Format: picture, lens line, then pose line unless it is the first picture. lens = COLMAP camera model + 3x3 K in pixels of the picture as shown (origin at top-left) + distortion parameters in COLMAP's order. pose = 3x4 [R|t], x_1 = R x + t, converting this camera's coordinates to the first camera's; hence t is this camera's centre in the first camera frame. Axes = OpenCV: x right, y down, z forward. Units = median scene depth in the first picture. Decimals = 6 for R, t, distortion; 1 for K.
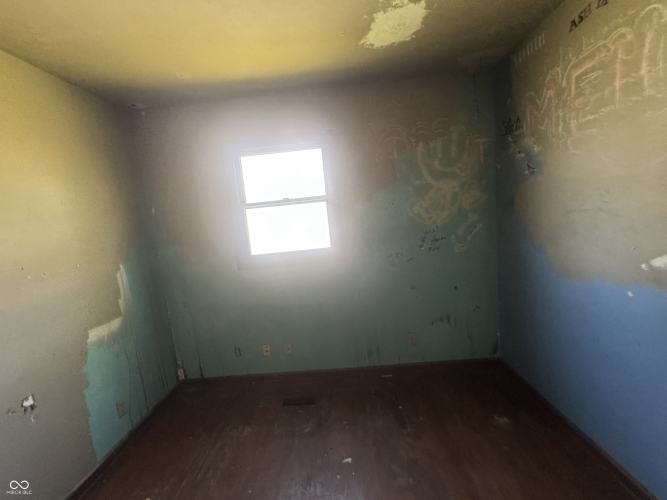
lens RADIAL K [[266.6, 0, 332.5], [0, 266.6, 246.8], [0, 0, 1]] dist [-0.002205, 0.000614]
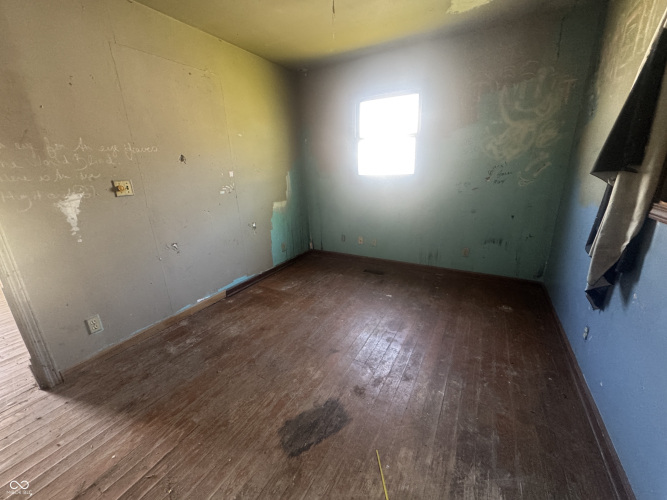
lens RADIAL K [[266.6, 0, 331.1], [0, 266.6, 245.4], [0, 0, 1]] dist [-0.002205, 0.000614]
pose [[0.883043, 0.198552, -0.425220, 0.289081], [-0.107416, 0.967548, 0.228719, 0.096405], [0.456834, -0.156293, 0.875714, -0.464024]]
